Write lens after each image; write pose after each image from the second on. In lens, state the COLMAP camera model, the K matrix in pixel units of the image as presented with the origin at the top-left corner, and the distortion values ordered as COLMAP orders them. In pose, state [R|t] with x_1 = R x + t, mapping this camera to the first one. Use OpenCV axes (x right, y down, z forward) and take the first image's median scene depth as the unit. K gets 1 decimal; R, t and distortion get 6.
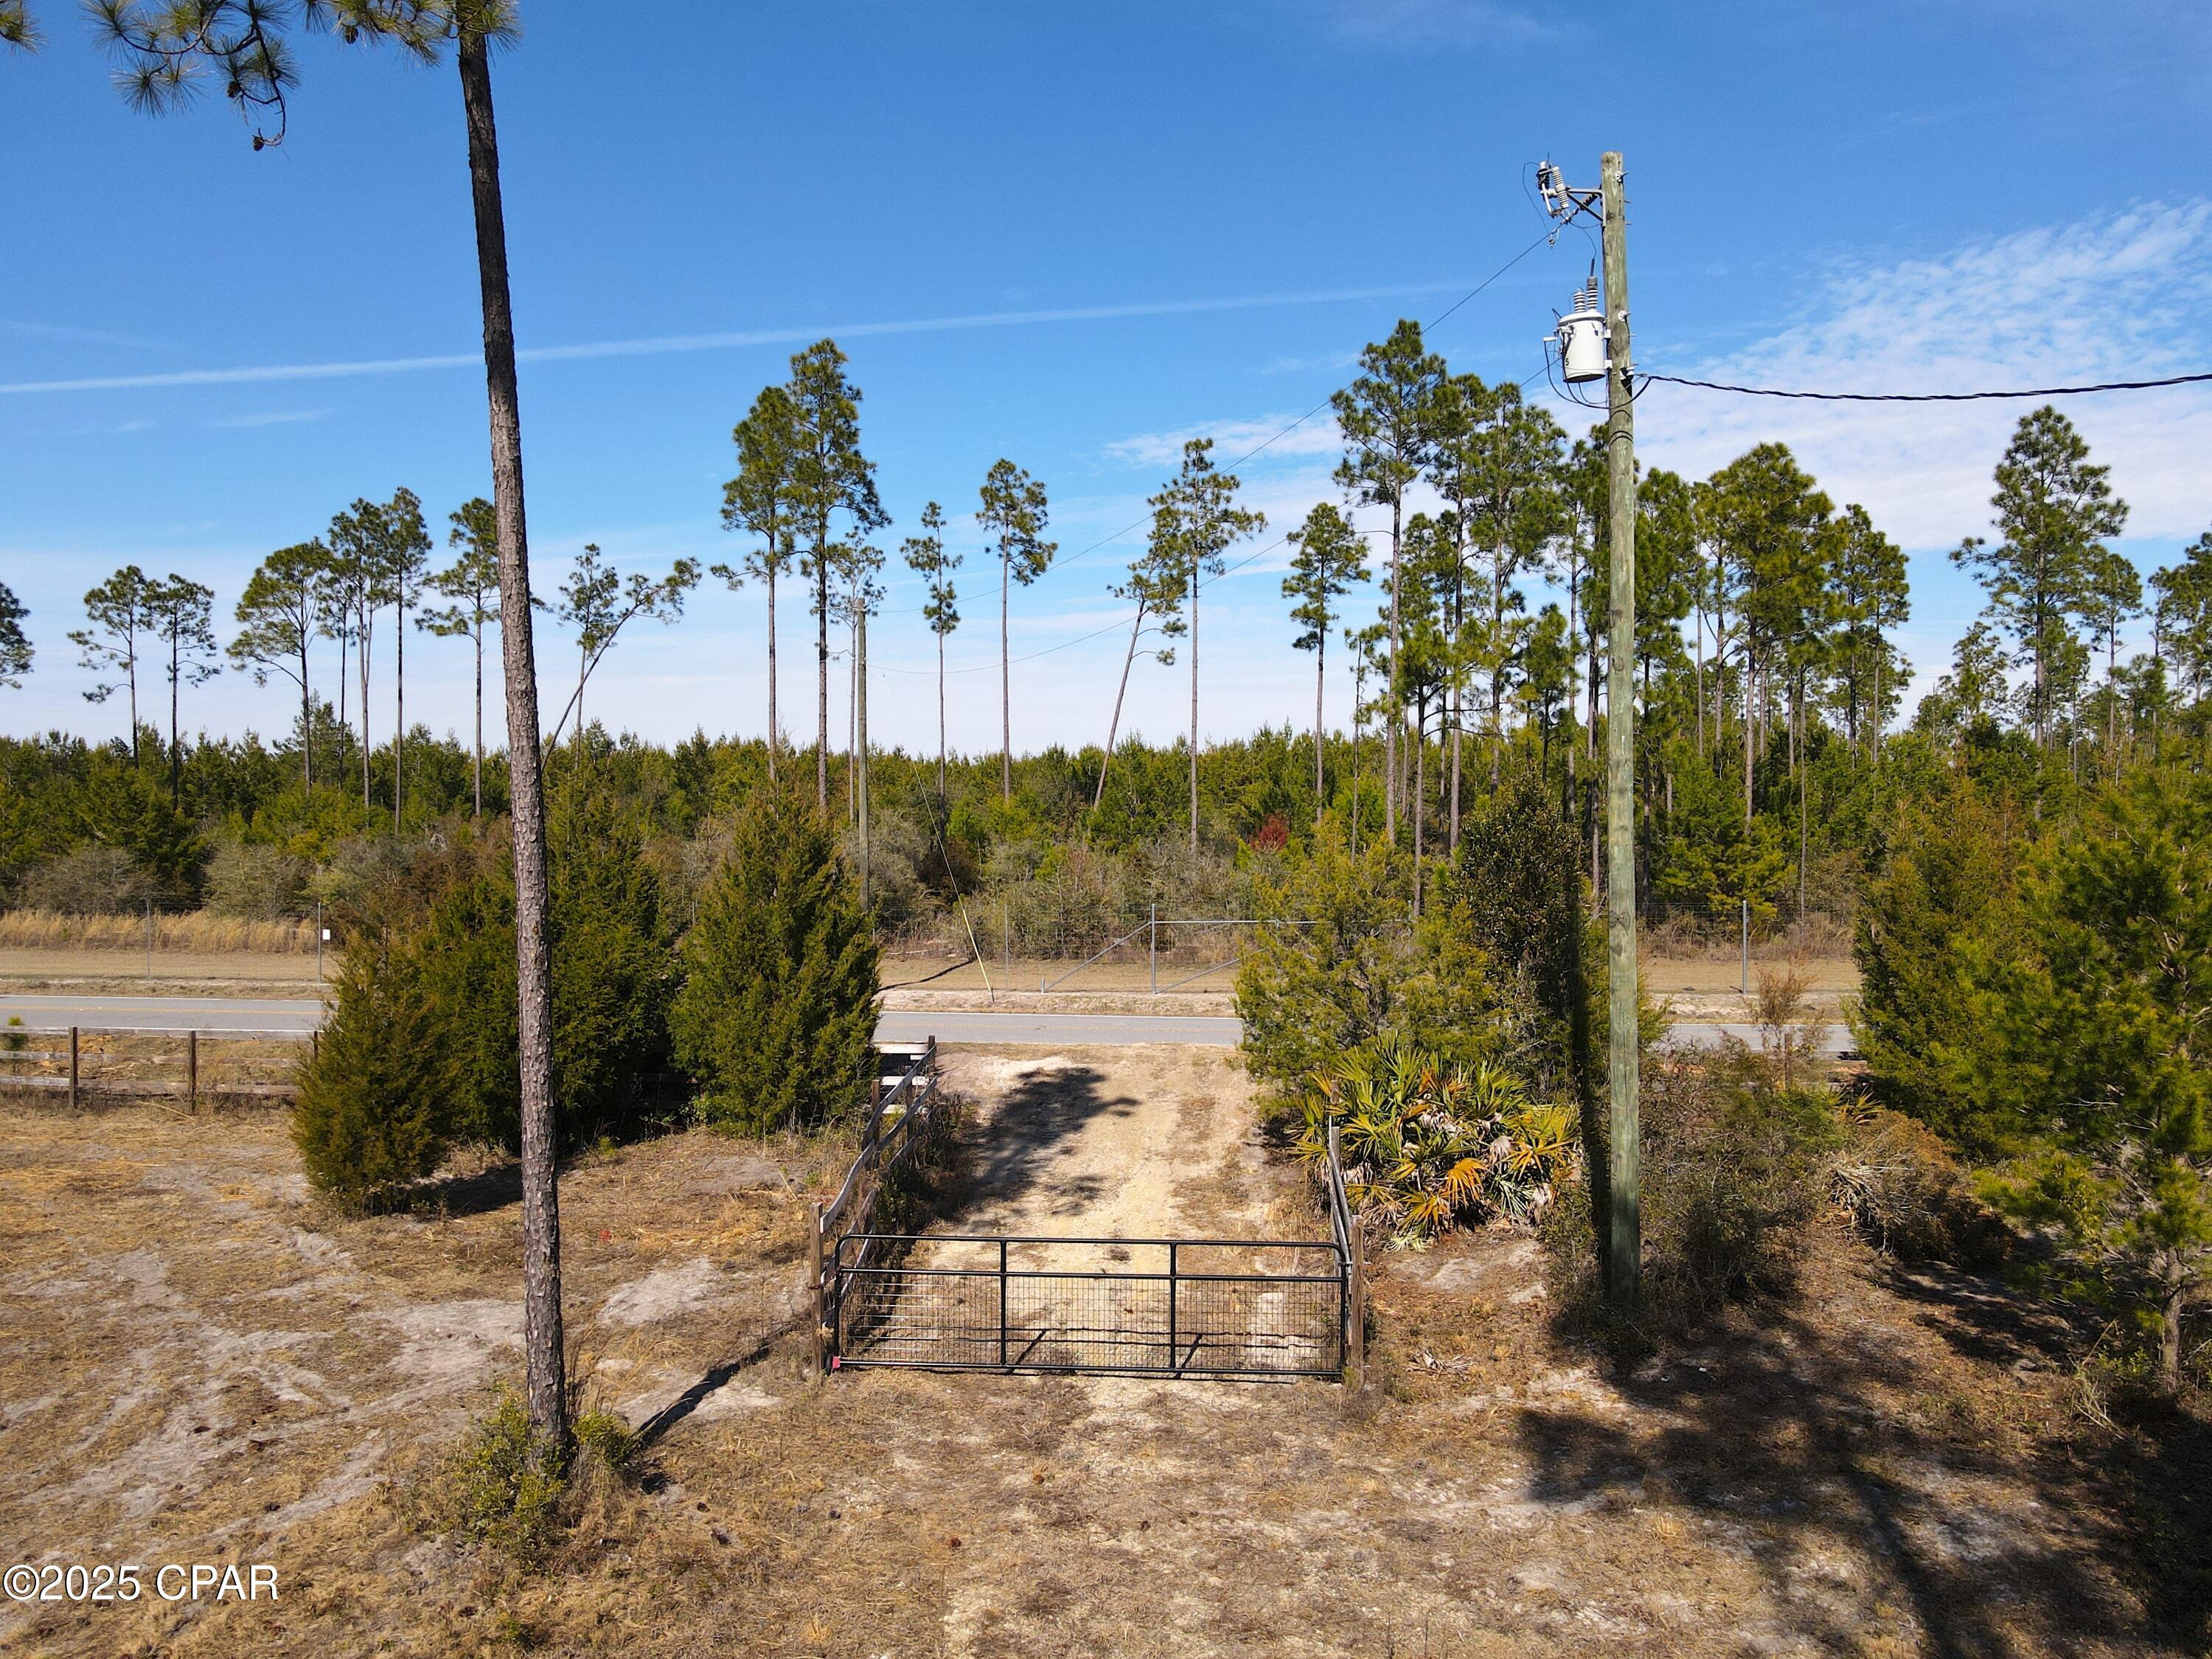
lens RADIAL K [[1542.2, 0, 1106.0], [0, 1542.2, 829.5], [0, 0, 1]] dist [0.000735, 0.029876]
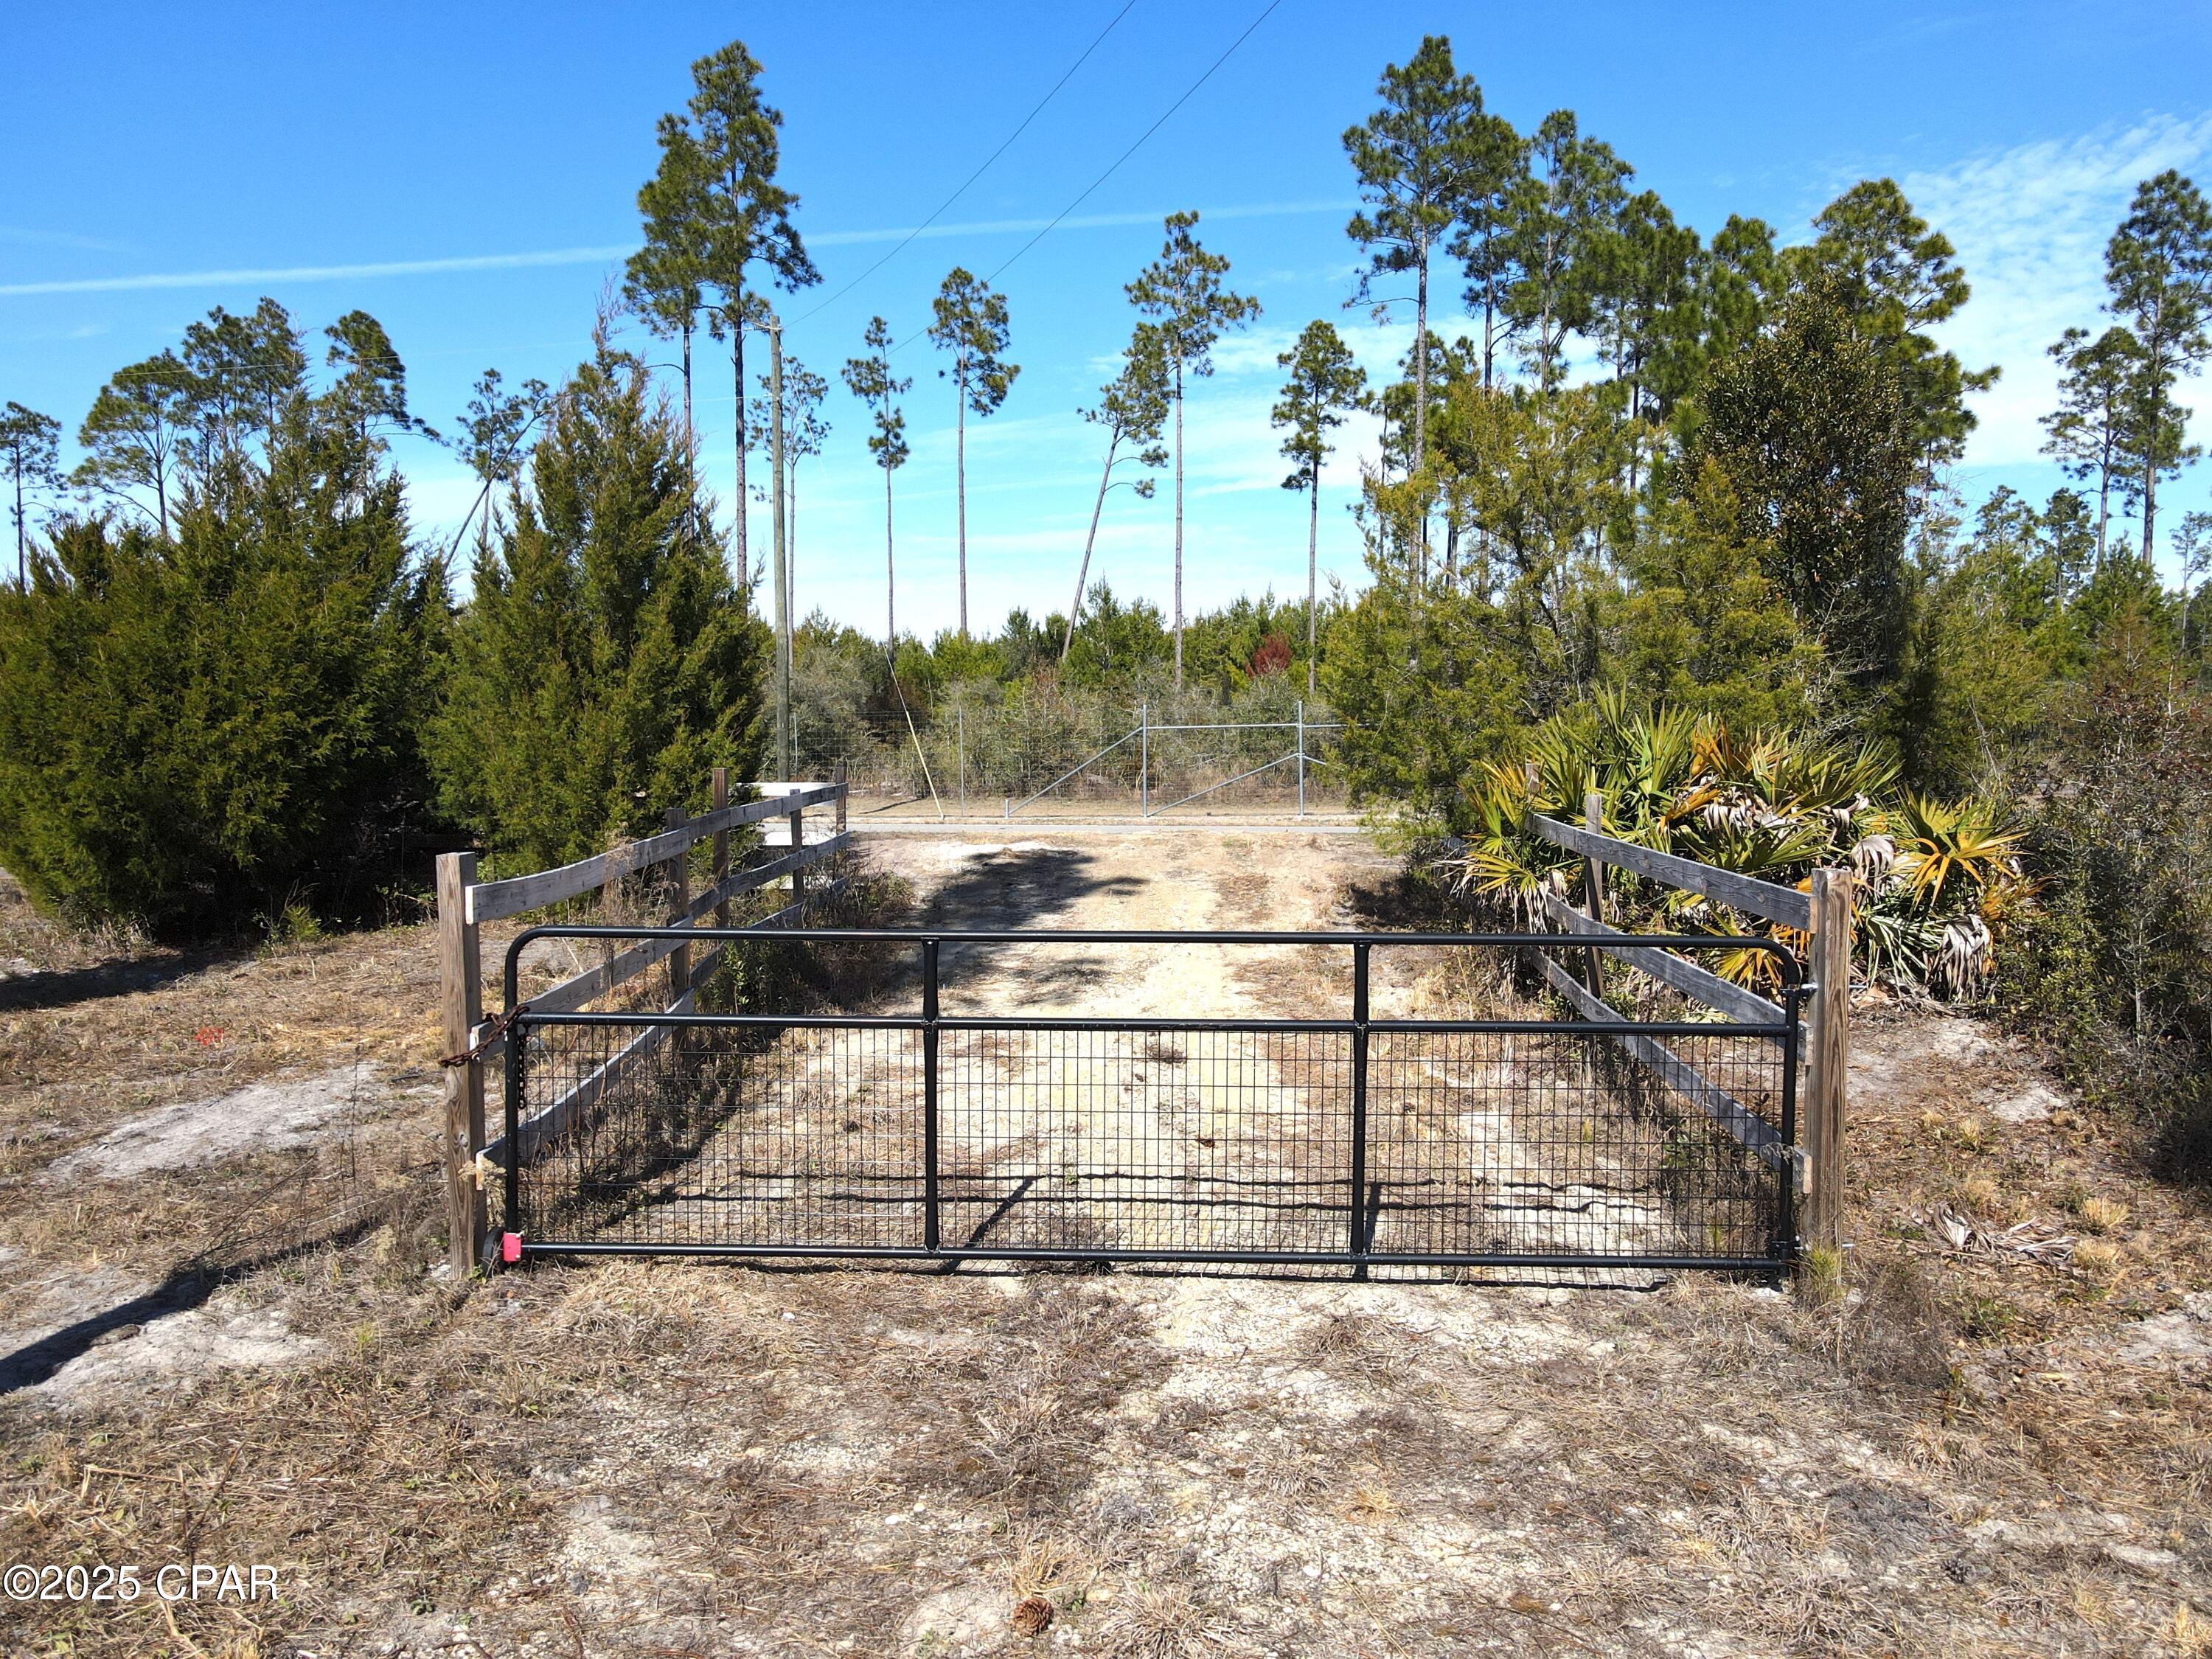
lens RADIAL K [[1629.2, 0, 1106.0], [0, 1629.2, 829.5], [0, 0, 1]] dist [0.005159, 0.009227]
pose [[0.999762, -0.002182, 0.021726, -0.005307], [0.000677, 0.997613, 0.069047, 0.036514], [-0.021825, -0.069016, 0.997377, 0.102141]]
